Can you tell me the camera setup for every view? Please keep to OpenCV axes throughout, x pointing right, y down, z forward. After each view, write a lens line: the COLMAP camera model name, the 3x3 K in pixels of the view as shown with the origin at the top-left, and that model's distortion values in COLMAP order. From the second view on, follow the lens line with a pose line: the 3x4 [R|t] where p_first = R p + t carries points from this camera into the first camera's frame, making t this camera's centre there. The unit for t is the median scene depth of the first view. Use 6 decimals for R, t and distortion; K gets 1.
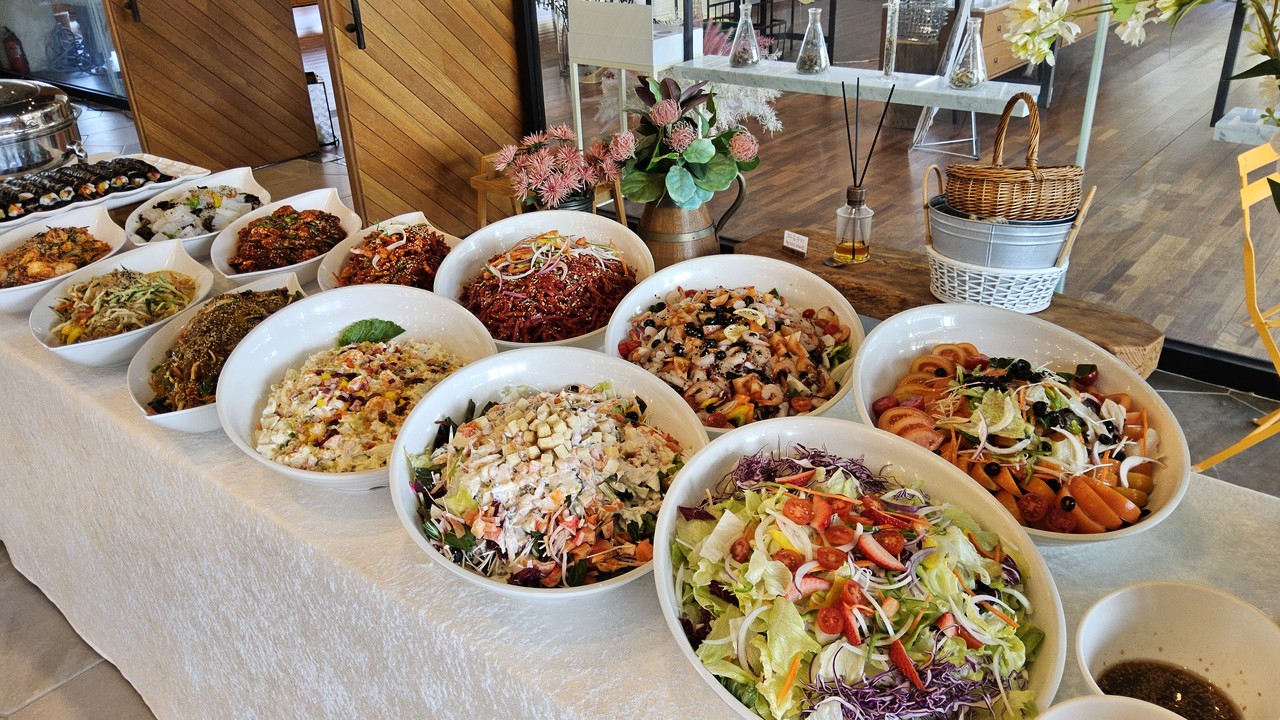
lens RADIAL K [[997.9, 0, 633.2], [0, 997.9, 363.3], [0, 0, 1]] dist [-0.002959, -0.040571]
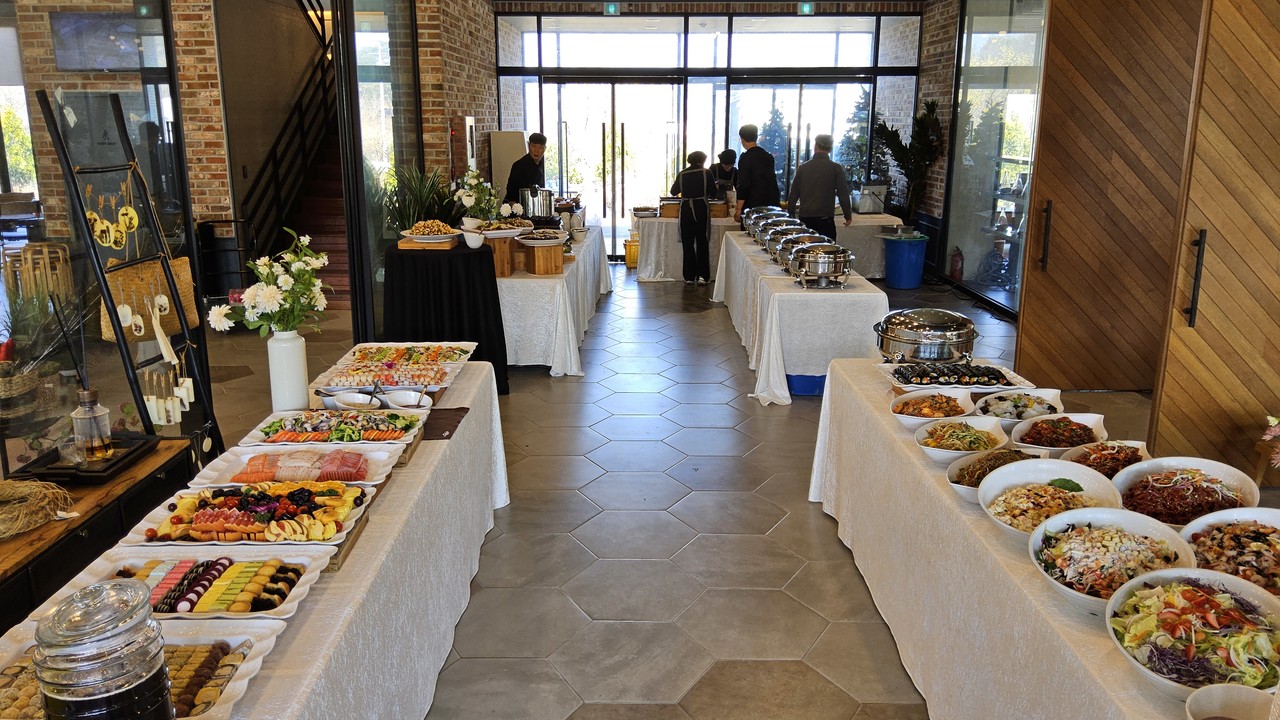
lens RADIAL K [[997.9, 0, 630.2], [0, 997.9, 360.0], [0, 0, 1]] dist [-0.002959, -0.040571]
pose [[0.646013, 0.221858, -0.730374, 0.406232], [-0.366583, 0.929441, -0.041914, 0.099185], [0.669541, 0.294820, 0.681760, -0.711182]]
